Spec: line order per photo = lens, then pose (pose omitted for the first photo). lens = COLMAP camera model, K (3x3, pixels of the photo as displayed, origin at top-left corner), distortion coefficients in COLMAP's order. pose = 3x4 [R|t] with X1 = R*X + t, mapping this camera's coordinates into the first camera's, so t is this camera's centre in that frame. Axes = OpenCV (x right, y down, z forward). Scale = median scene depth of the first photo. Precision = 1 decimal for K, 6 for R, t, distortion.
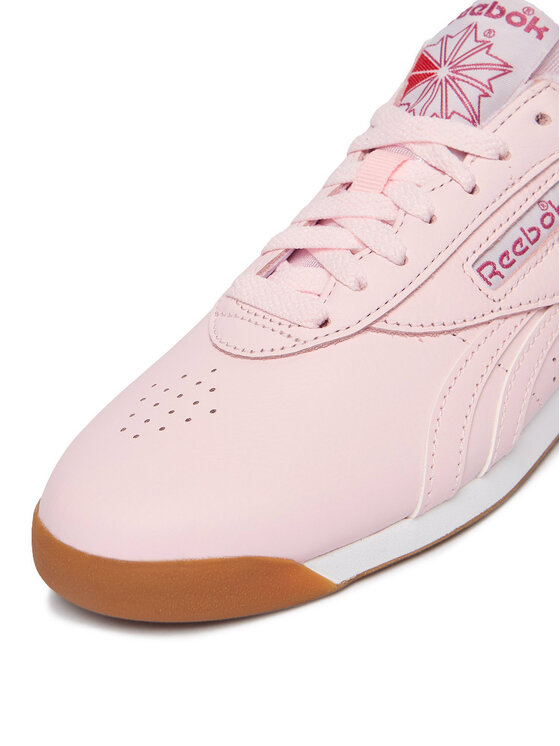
lens RADIAL K [[1115.0, 0, 356.3], [0, 1115.0, 372.1], [0, 0, 1]] dist [0.291102, -1.961393]
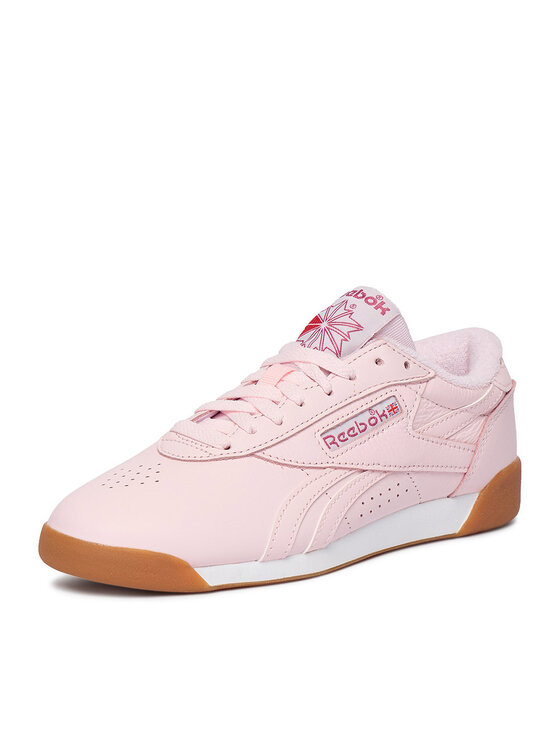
lens RADIAL K [[2195.2, 0, 280.0], [0, 2195.2, 373.0], [0, 0, 1]] dist [-1.155471, -0.111887]
pose [[0.984888, 0.171254, -0.025828, 0.111269], [-0.172004, 0.949764, -0.261464, 0.676293], [-0.020246, 0.261955, 0.964868, -2.156332]]
